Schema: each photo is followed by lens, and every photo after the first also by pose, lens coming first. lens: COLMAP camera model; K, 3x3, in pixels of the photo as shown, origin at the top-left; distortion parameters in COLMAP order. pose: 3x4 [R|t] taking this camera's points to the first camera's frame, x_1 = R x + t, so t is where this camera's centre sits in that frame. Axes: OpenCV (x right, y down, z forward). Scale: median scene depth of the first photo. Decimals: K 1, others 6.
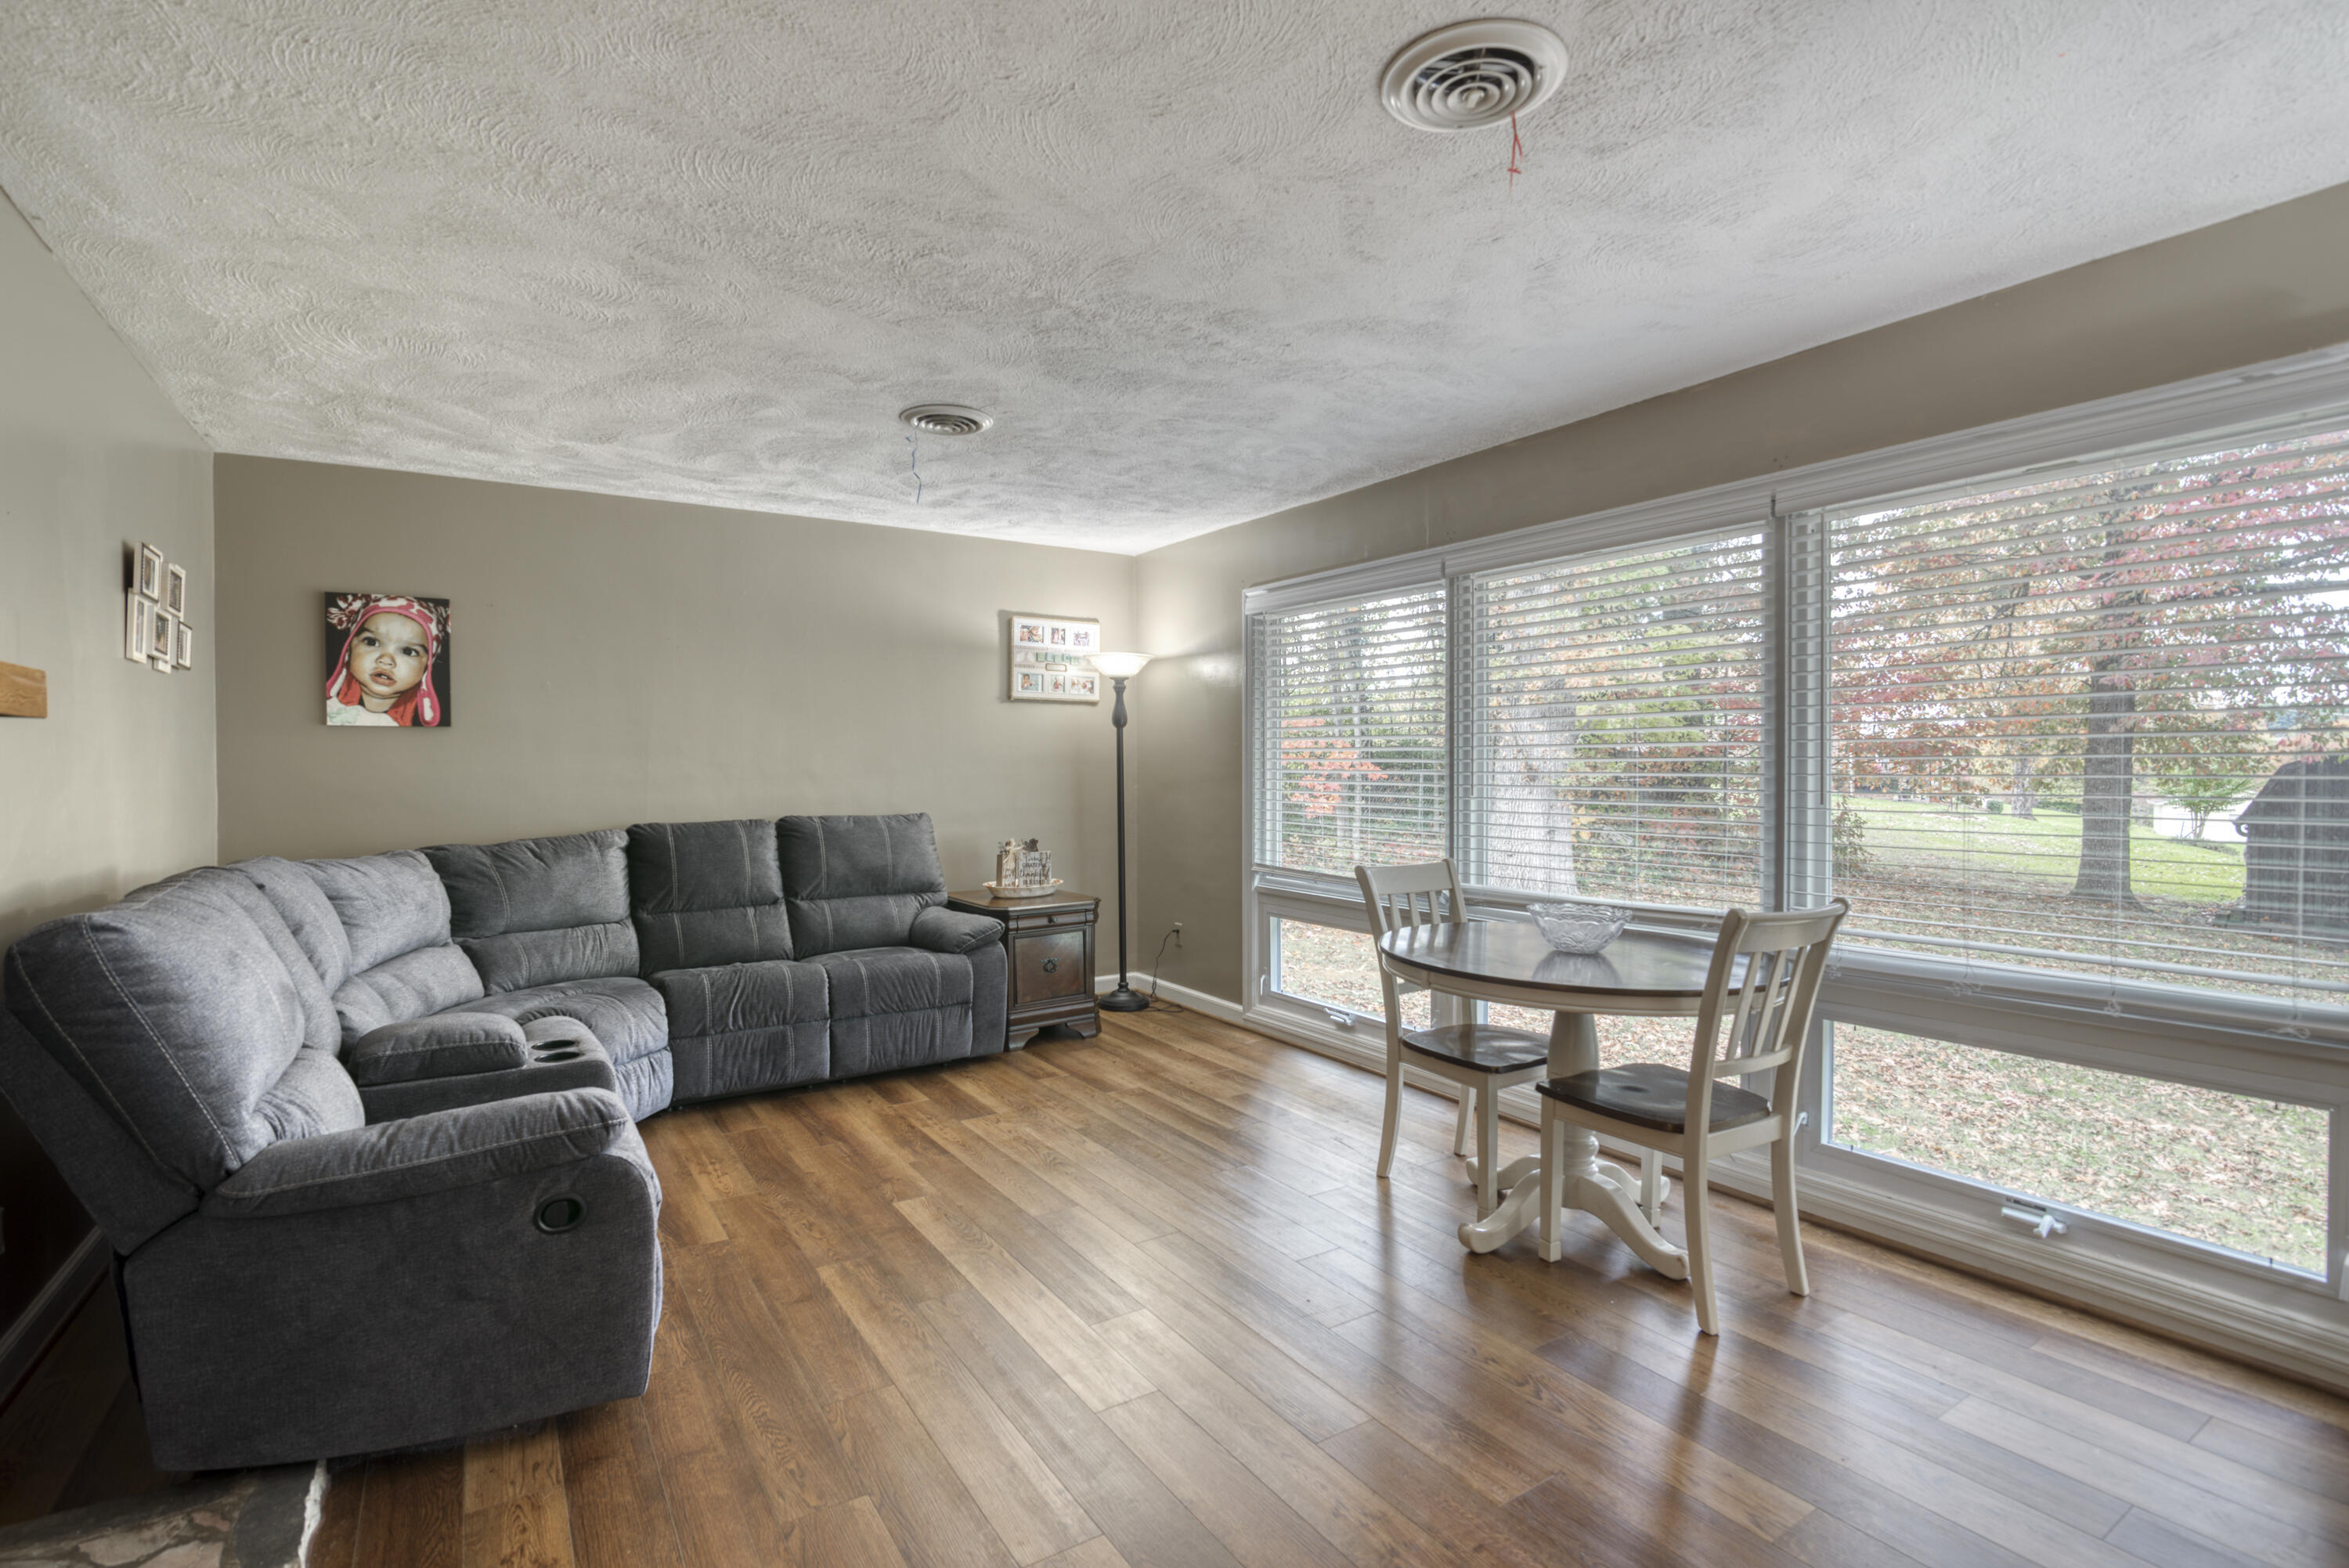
lens RADIAL K [[1106.5, 0, 1151.9], [0, 1106.5, 780.3], [0, 0, 1]] dist [-0.015364, 0.001199]
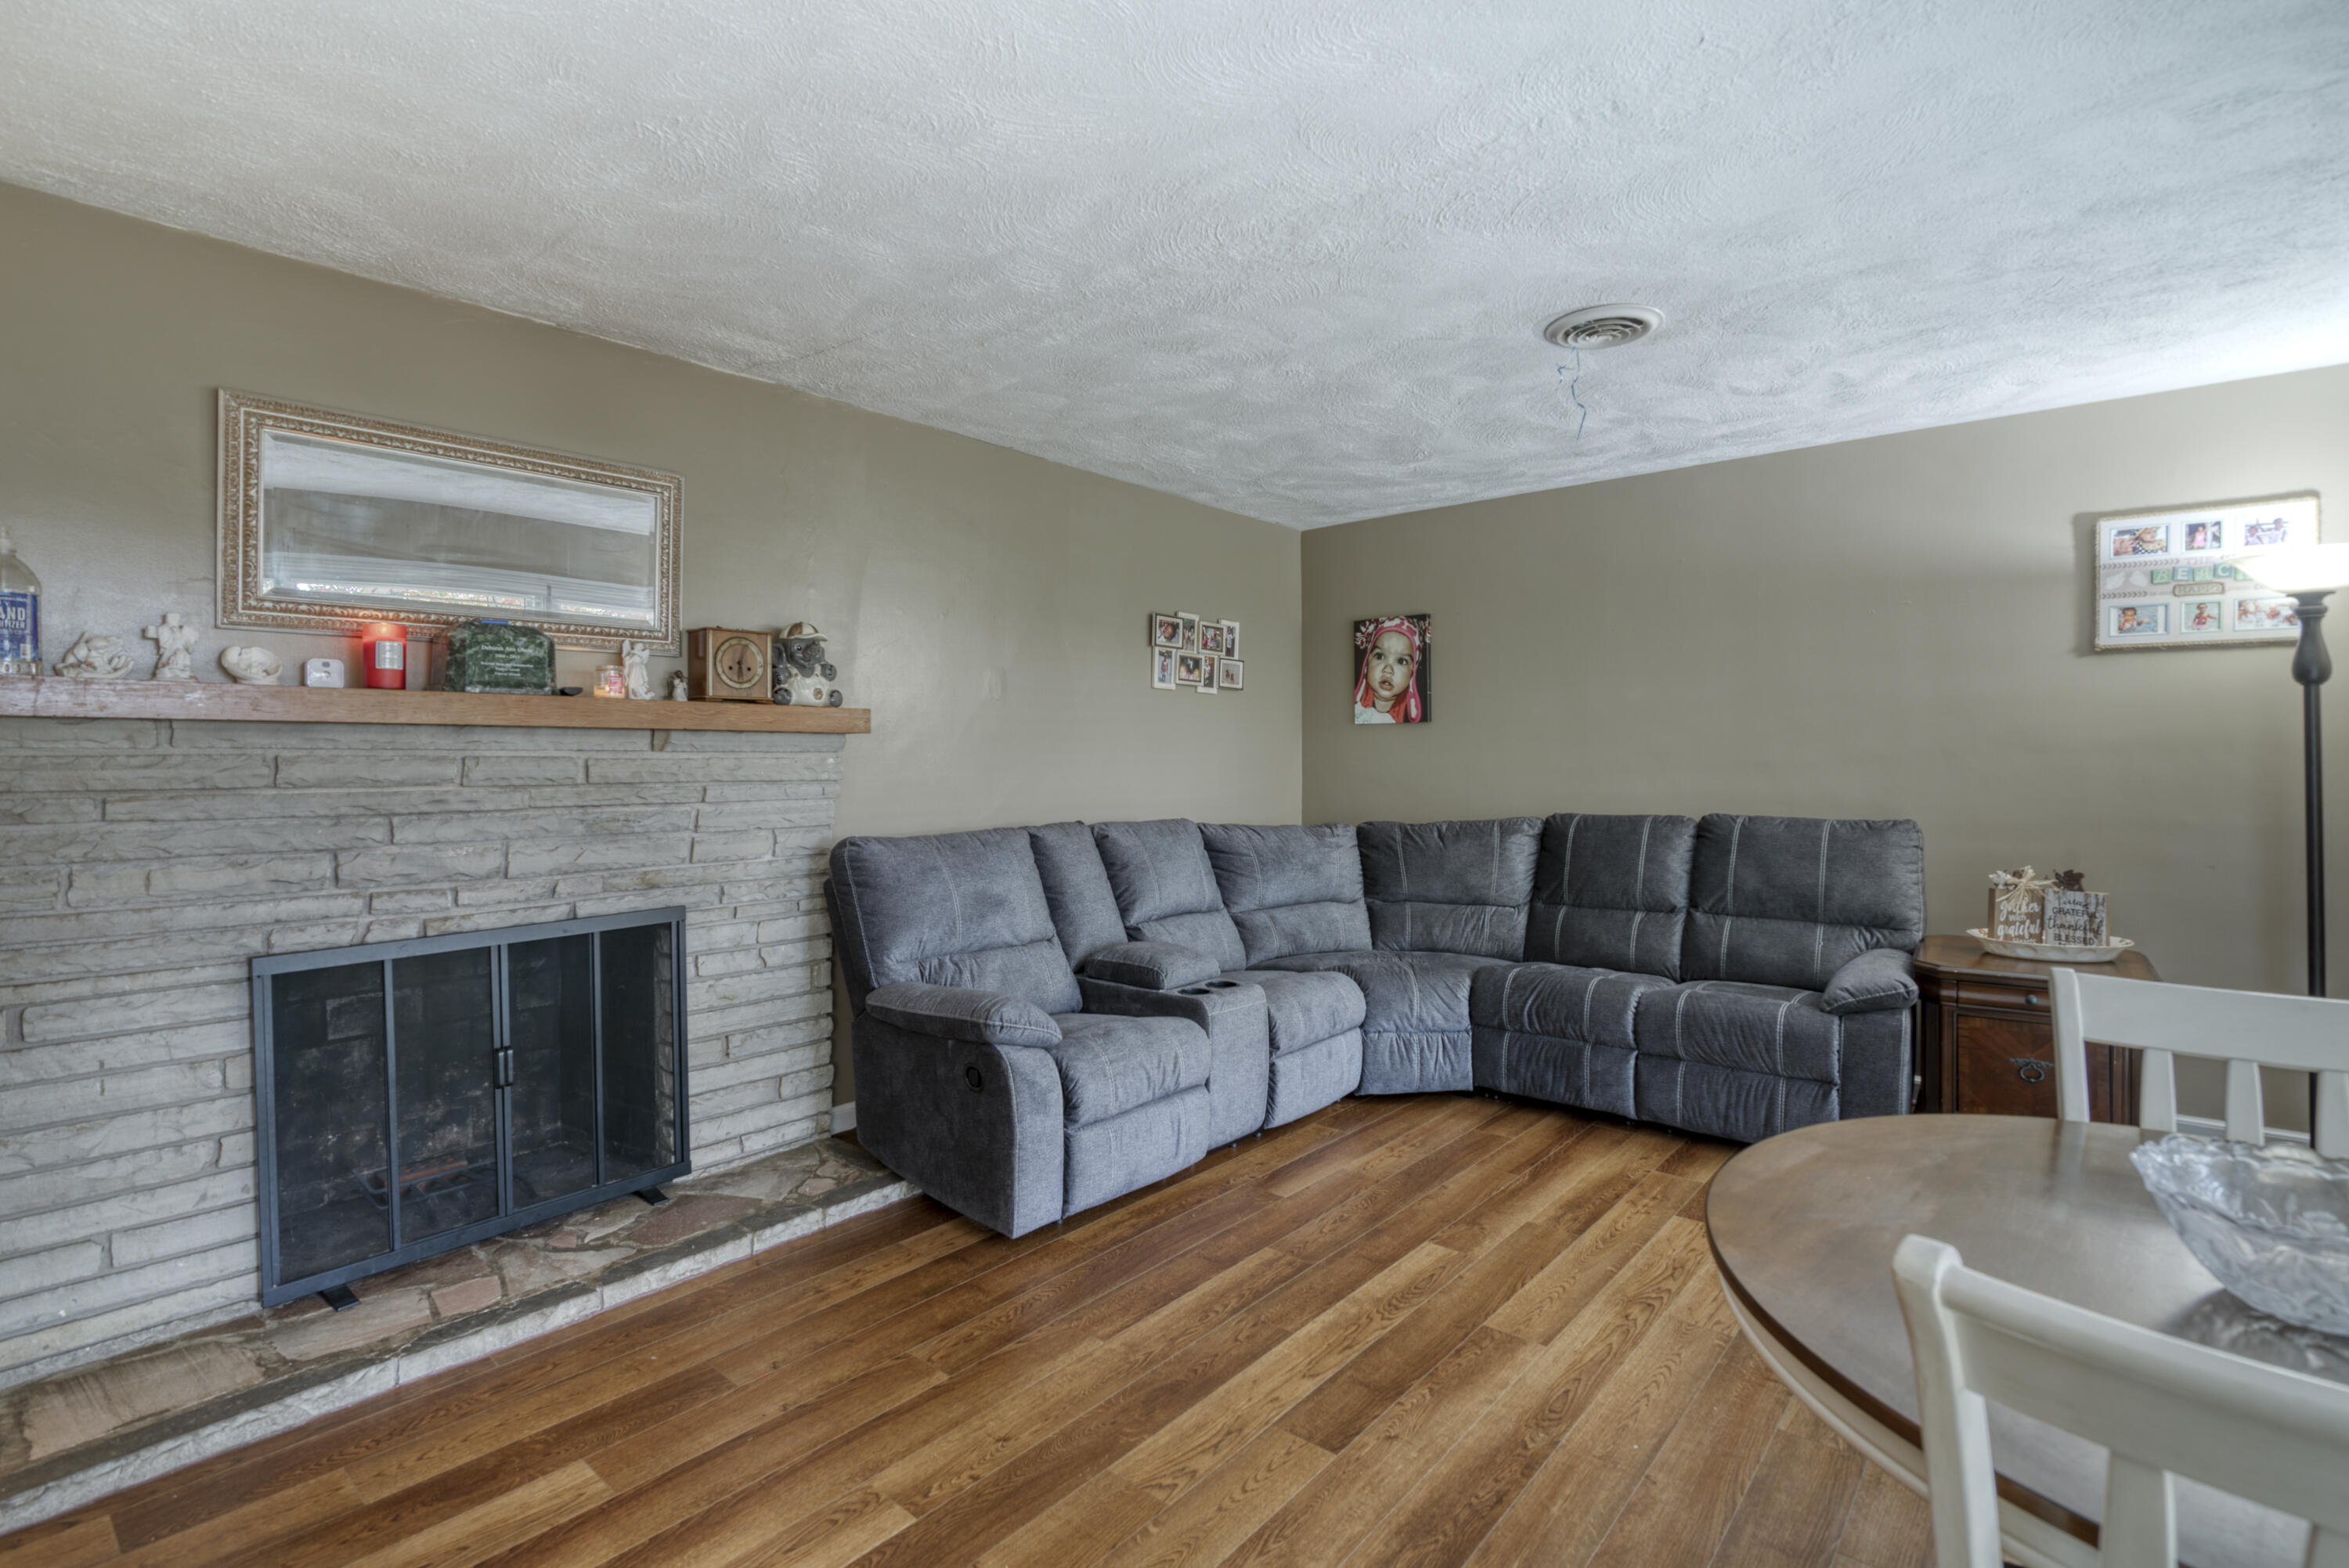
lens RADIAL K [[1106.5, 0, 1151.0], [0, 1106.5, 765.5], [0, 0, 1]] dist [-0.015364, 0.001199]
pose [[0.284134, 0.009624, -0.958736, 0.417926], [-0.009812, 0.999926, 0.007130, -0.007931], [0.958734, 0.007382, 0.284208, 0.388043]]
